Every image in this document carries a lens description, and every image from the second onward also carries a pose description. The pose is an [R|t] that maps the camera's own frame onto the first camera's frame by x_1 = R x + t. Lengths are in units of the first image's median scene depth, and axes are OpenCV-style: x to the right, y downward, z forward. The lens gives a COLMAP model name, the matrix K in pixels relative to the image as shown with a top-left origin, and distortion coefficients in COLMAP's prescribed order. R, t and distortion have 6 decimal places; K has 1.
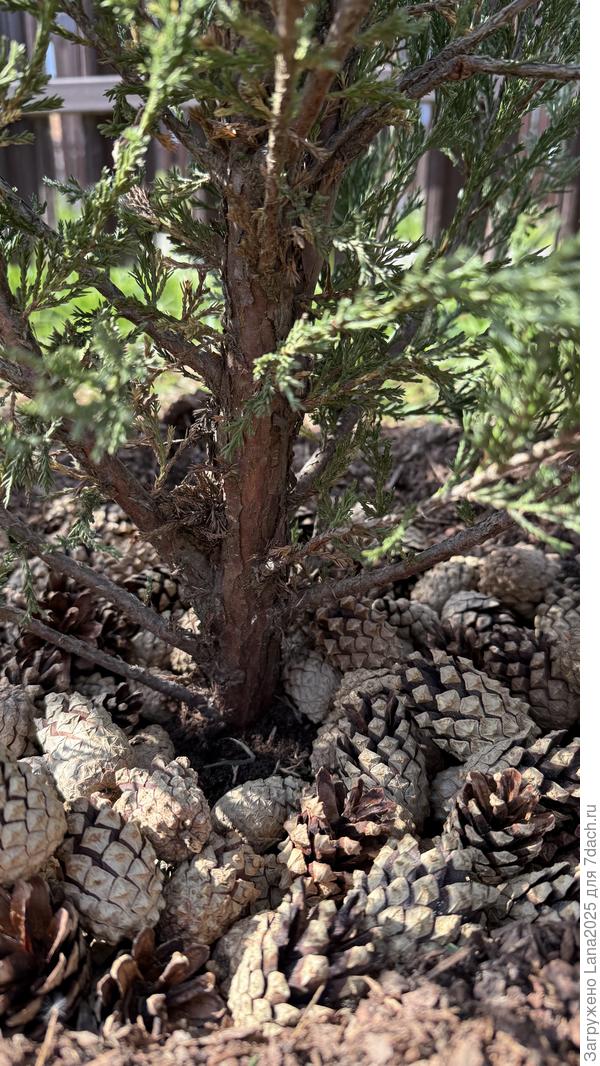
lens RADIAL K [[747.4, 0, 298.7], [0, 747.4, 532.7], [0, 0, 1]] dist [-0.012599, -0.007560]
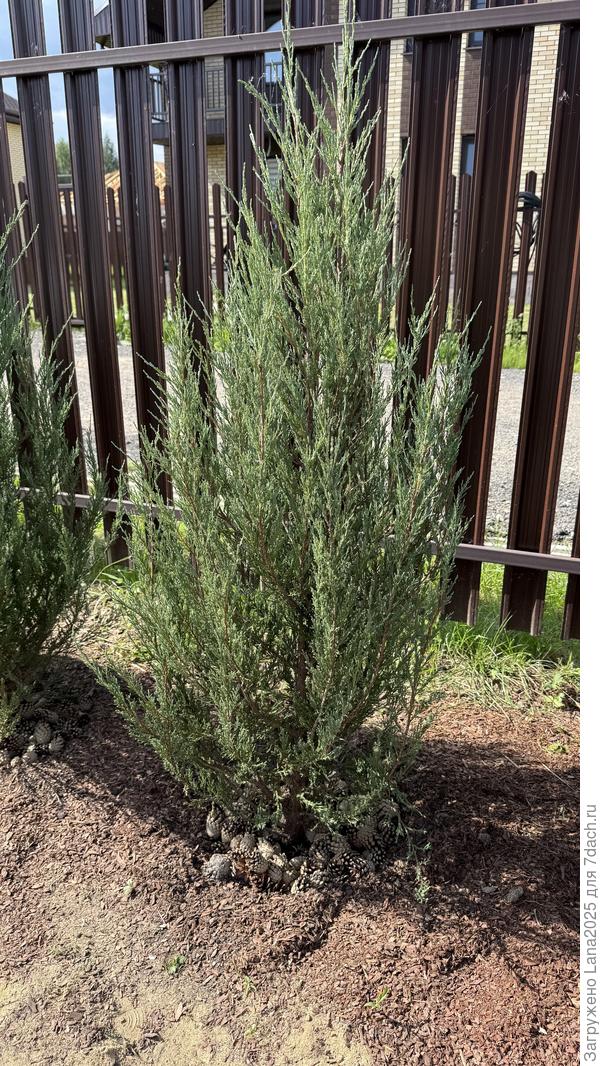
lens RADIAL K [[747.4, 0, 300.4], [0, 747.4, 533.3], [0, 0, 1]] dist [-0.012599, -0.007560]
pose [[0.995428, 0.018834, -0.093636, 0.539033], [-0.018984, 0.999820, -0.000710, -2.513537], [0.093606, 0.002484, 0.995606, -5.486743]]
